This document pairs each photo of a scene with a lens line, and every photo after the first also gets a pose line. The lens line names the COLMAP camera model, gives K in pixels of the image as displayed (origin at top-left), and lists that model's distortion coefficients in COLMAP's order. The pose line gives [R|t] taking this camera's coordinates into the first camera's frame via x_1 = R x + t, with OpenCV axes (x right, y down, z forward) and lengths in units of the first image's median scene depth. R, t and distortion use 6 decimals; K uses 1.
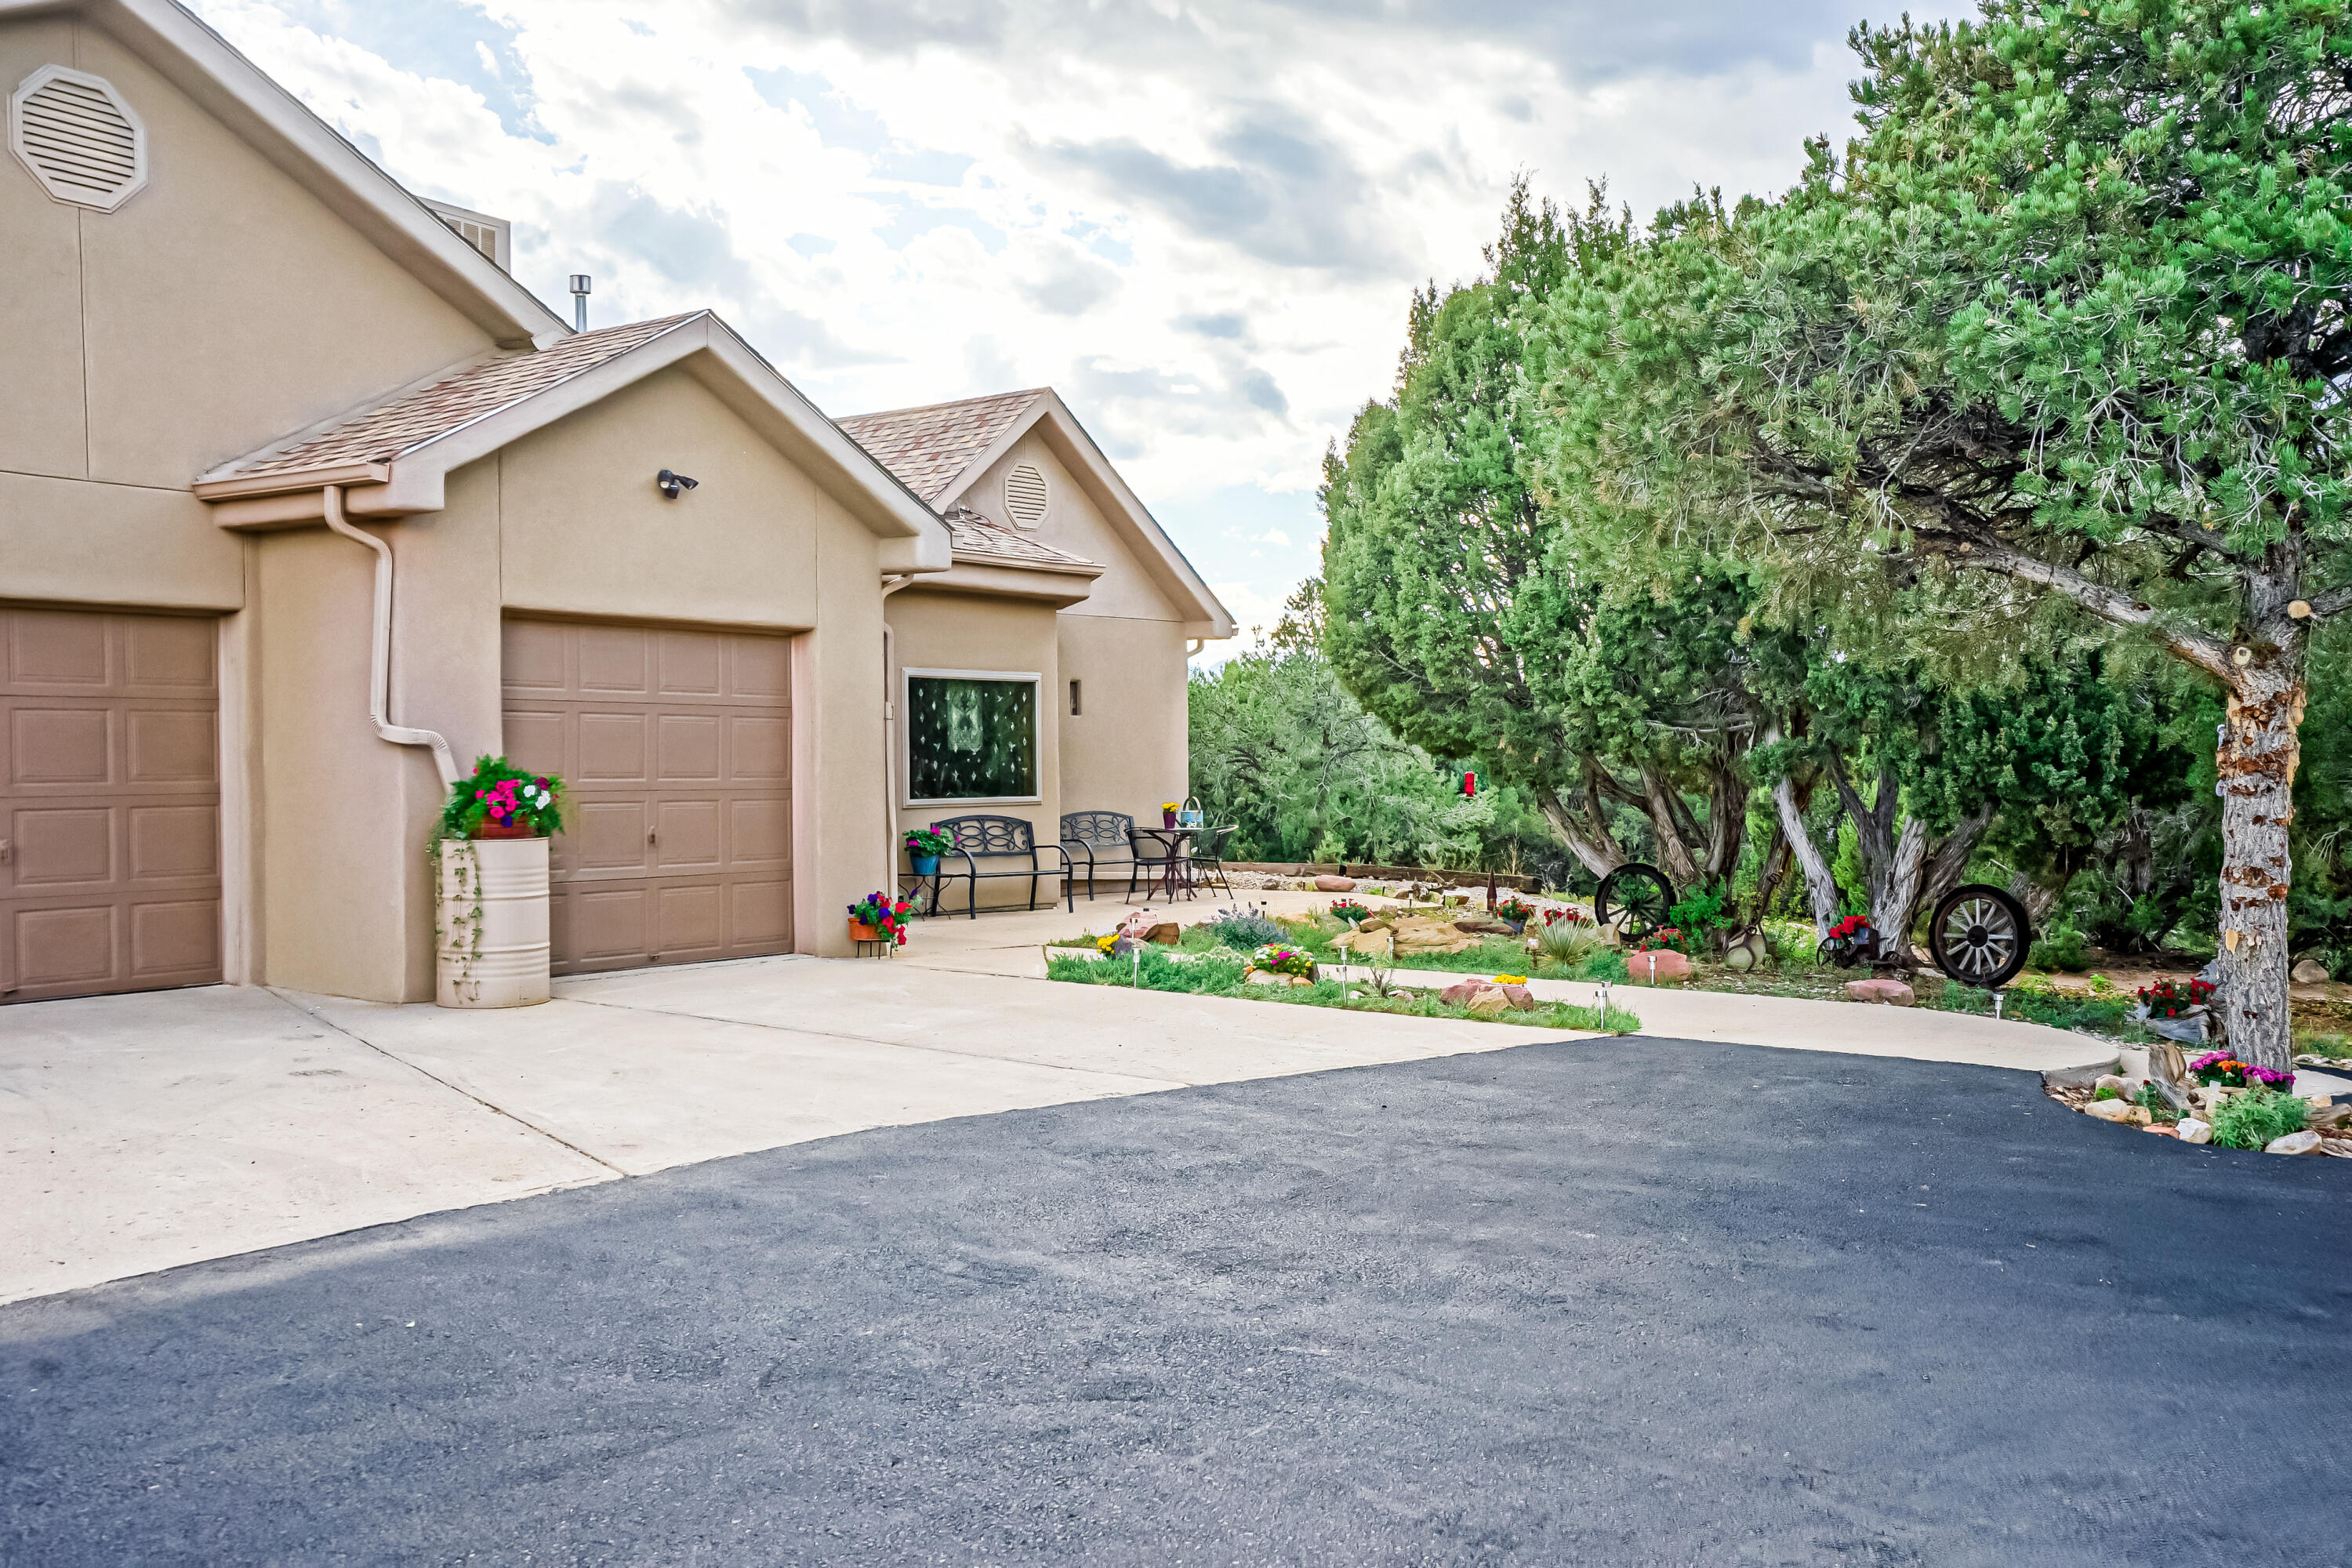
lens RADIAL K [[2213.2, 0, 1201.1], [0, 2213.2, 803.2], [0, 0, 1]] dist [0.094823, 0.000000]
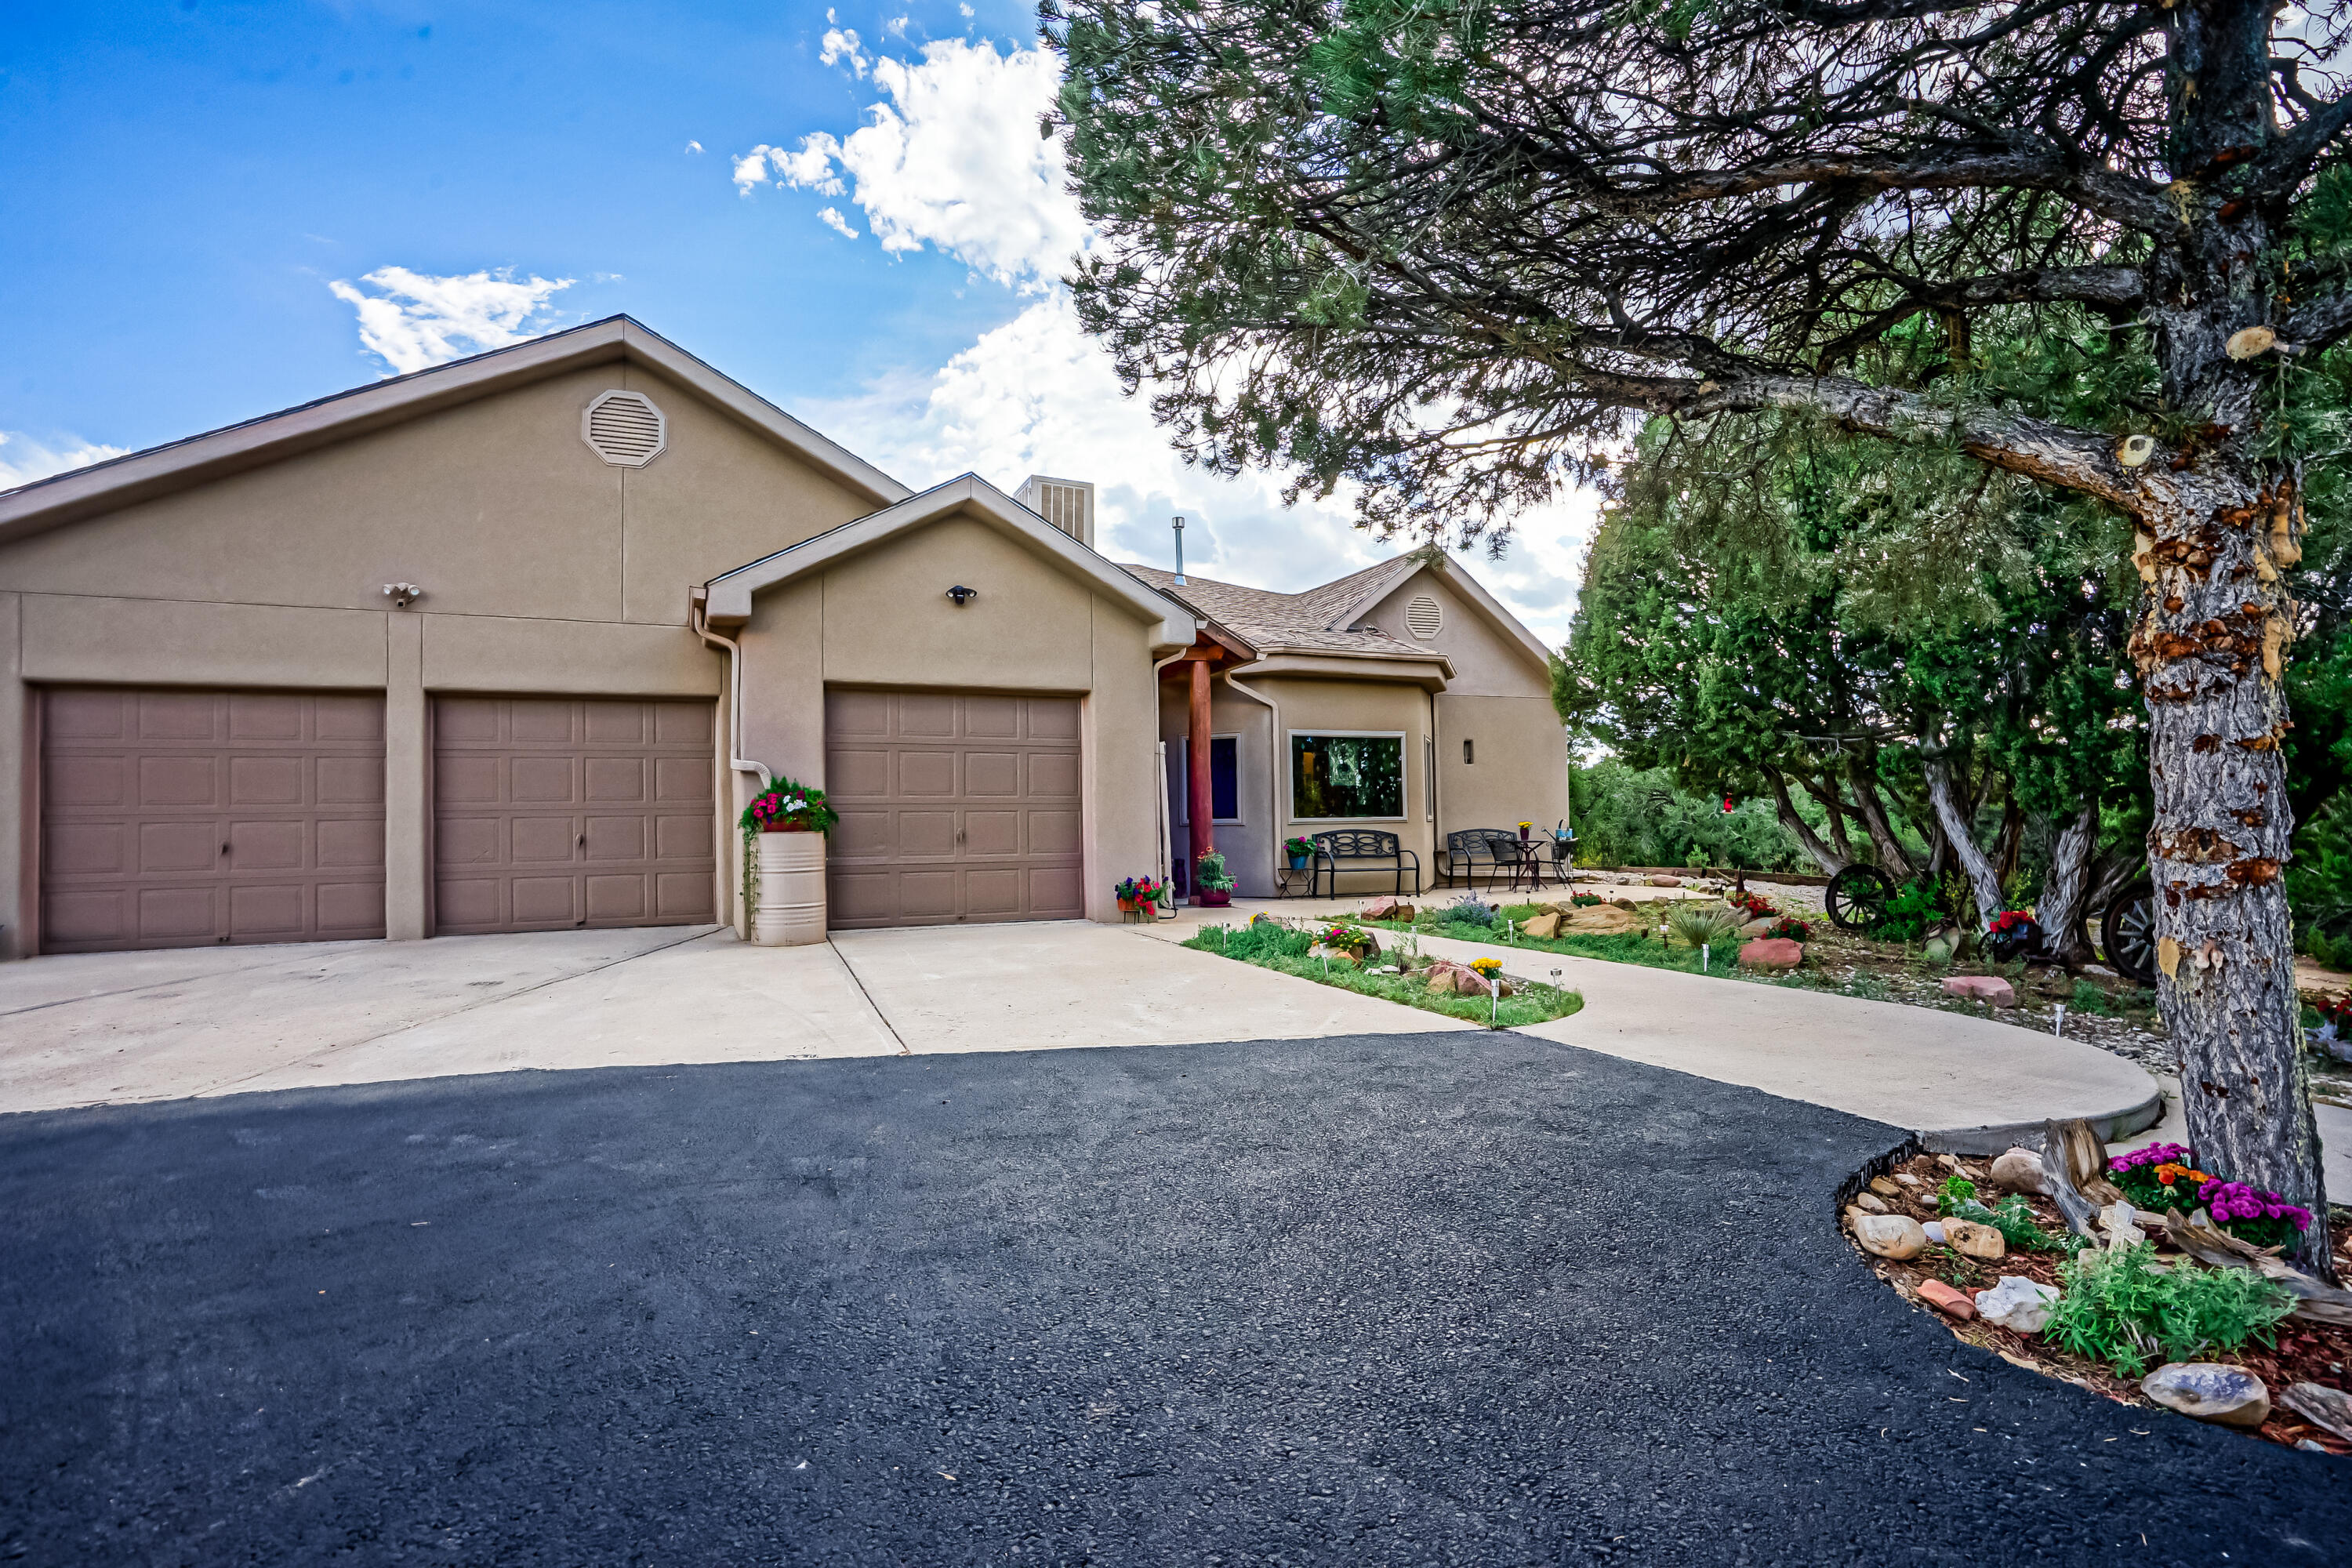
lens RADIAL K [[1136.4, 0, 1170.4], [0, 1136.4, 800.6], [0, 0, 1]] dist [-0.035155, 0.008672]
pose [[0.862713, -0.020895, -0.505262, 0.239034], [0.002278, 0.999296, -0.037436, 0.019373], [0.505689, 0.031146, 0.862154, 0.393296]]
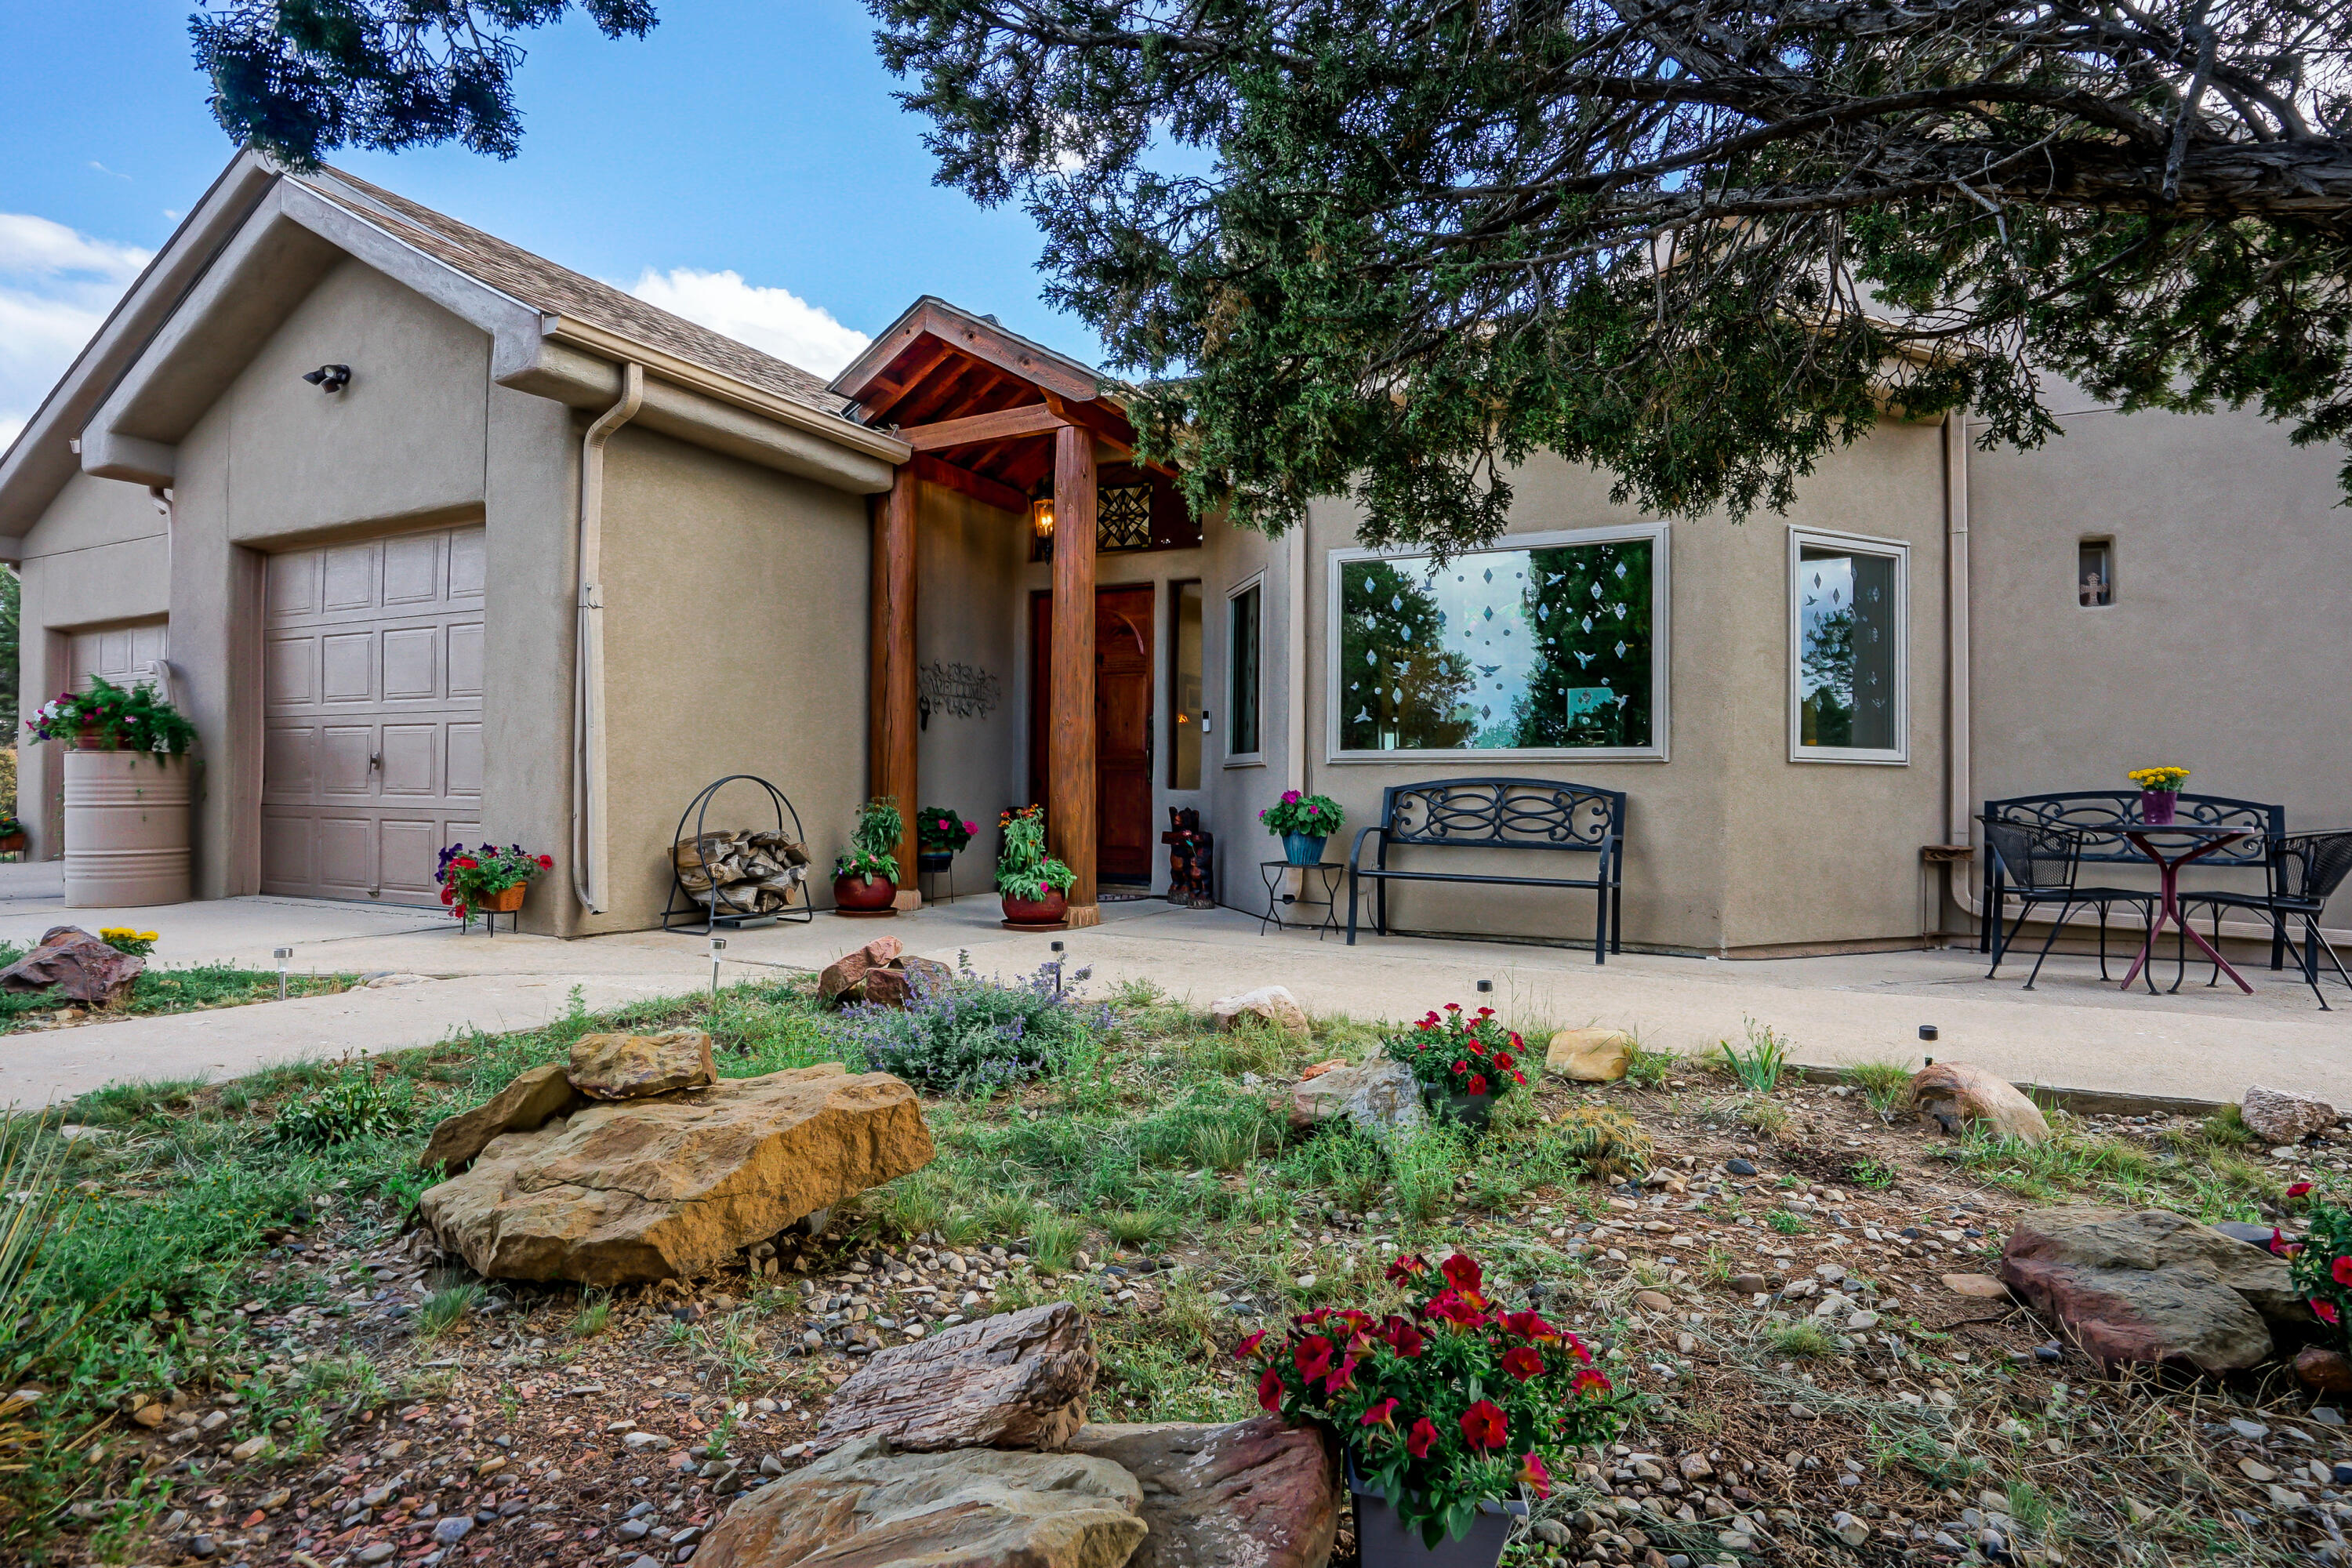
lens RADIAL K [[1229.9, 0, 1184.8], [0, 1229.9, 773.0], [0, 0, 1]] dist [-0.014718, -0.000952]
pose [[0.164825, -0.012249, -0.986247, 0.293940], [-0.030457, 0.999383, -0.017503, 0.017117], [0.985852, 0.032923, 0.164350, 1.170979]]
